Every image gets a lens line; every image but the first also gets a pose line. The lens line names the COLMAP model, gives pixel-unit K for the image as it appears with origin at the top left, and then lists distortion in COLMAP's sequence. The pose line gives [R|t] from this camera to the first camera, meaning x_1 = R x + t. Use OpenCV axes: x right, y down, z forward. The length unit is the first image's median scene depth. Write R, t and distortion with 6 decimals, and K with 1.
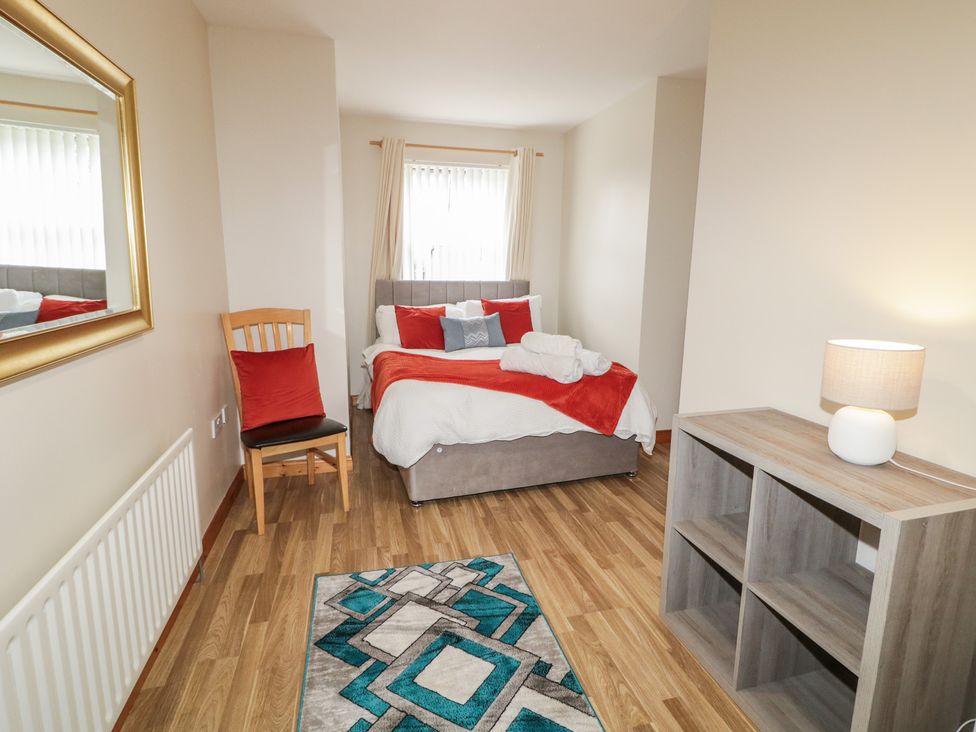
lens RADIAL K [[531.5, 0, 494.4], [0, 531.5, 360.4], [0, 0, 1]] dist [0.002041, 0.001483]
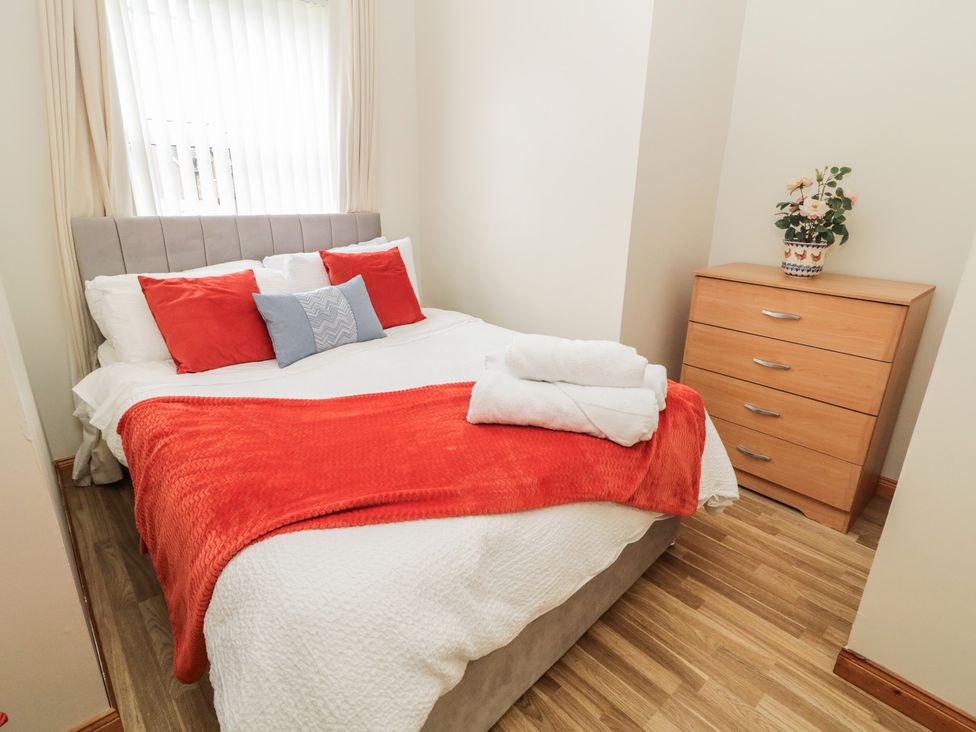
lens RADIAL K [[531.5, 0, 494.4], [0, 531.5, 360.4], [0, 0, 1]] dist [0.002041, 0.001483]
pose [[0.889386, -0.141282, 0.434777, -0.119334], [0.075305, 0.983332, 0.165492, -0.082393], [-0.450911, -0.114445, 0.885201, 0.422935]]
